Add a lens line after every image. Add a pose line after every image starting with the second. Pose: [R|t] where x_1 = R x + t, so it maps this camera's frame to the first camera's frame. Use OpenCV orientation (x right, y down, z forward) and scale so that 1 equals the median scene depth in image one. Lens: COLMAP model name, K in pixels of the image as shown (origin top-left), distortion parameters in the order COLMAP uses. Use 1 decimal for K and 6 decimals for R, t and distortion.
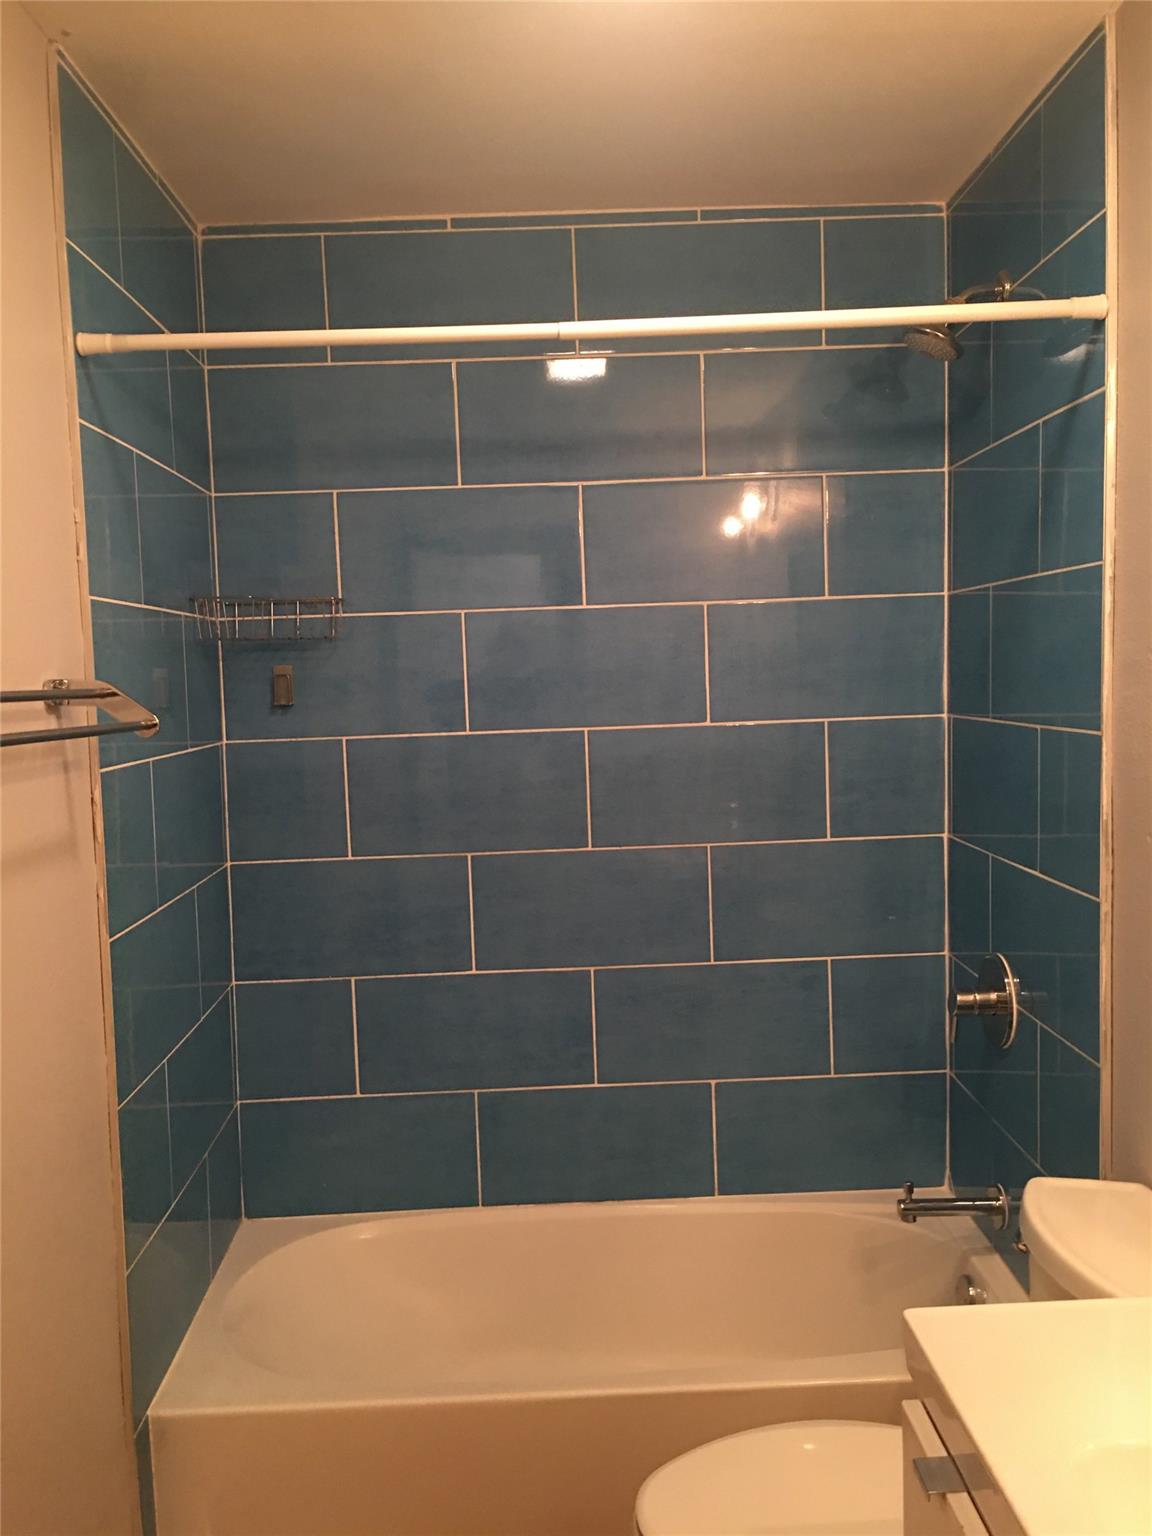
lens RADIAL K [[1317.0, 0, 576.7], [0, 1317.0, 761.8], [0, 0, 1]] dist [0.111377, -0.171177]
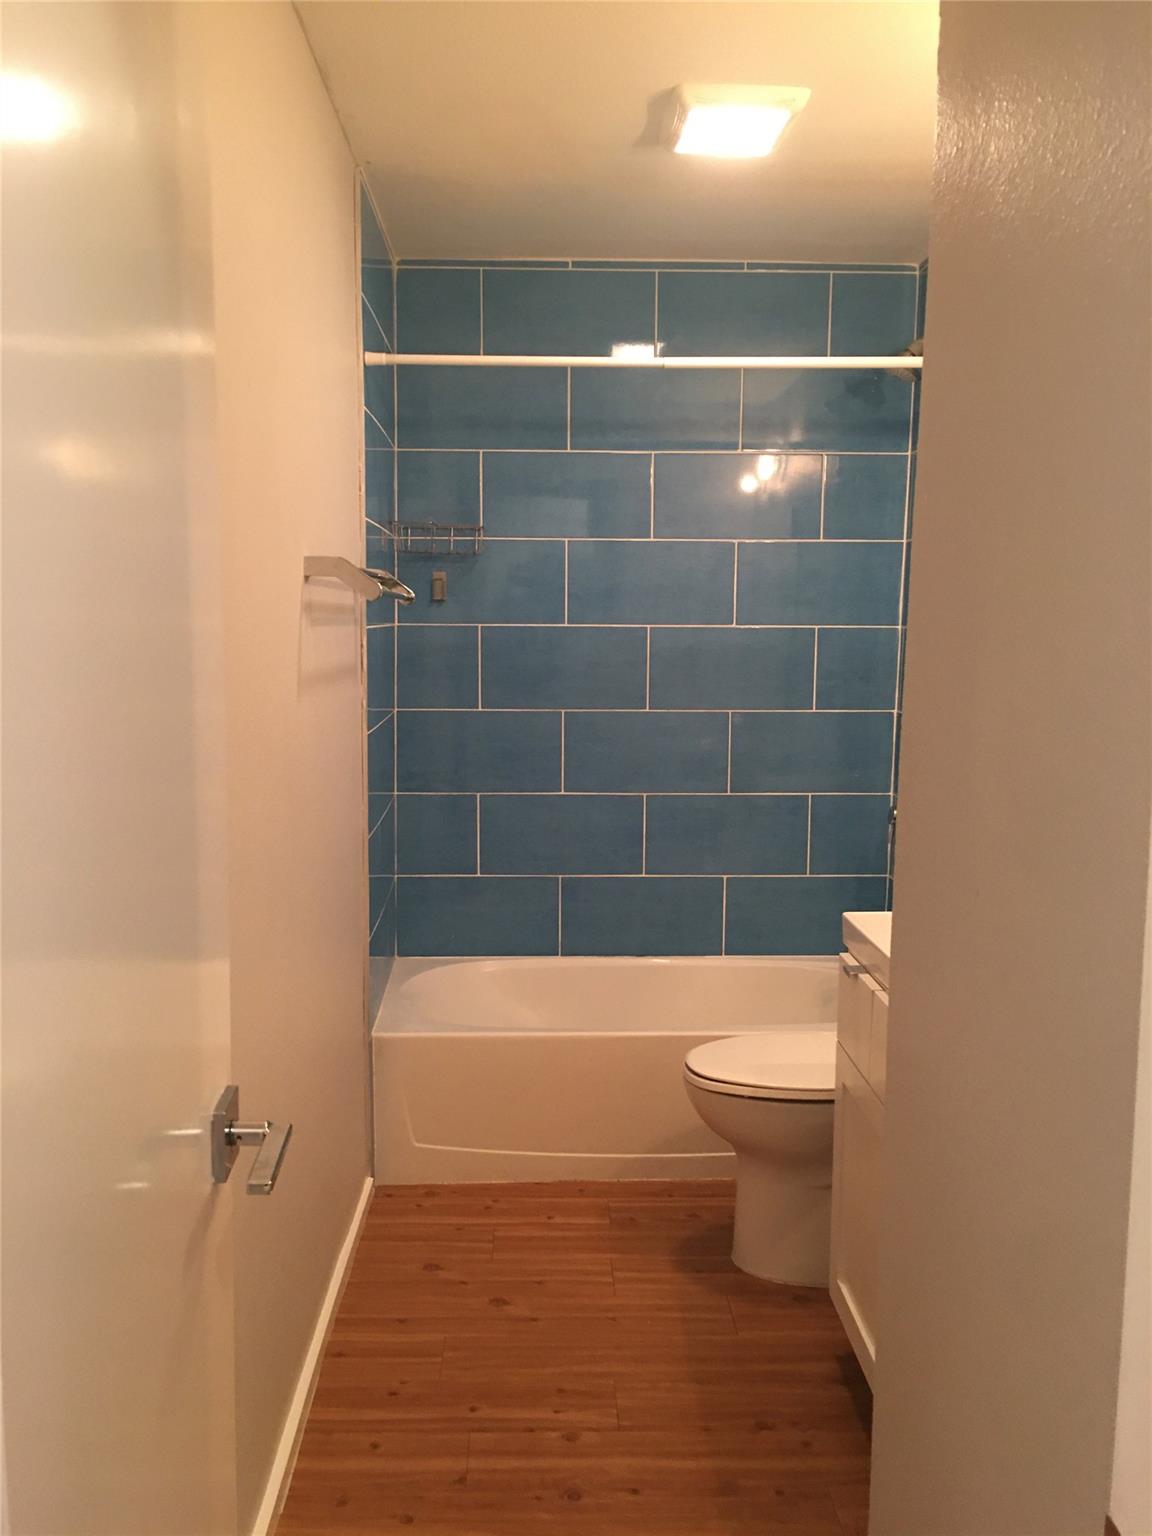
lens RADIAL K [[1317.0, 0, 576.7], [0, 1317.0, 761.8], [0, 0, 1]] dist [0.111377, -0.171177]
pose [[0.999055, 0.041506, 0.012867, -0.083601], [-0.042008, 0.998252, 0.041569, 0.066032], [-0.011120, -0.042070, 0.999053, -0.435772]]
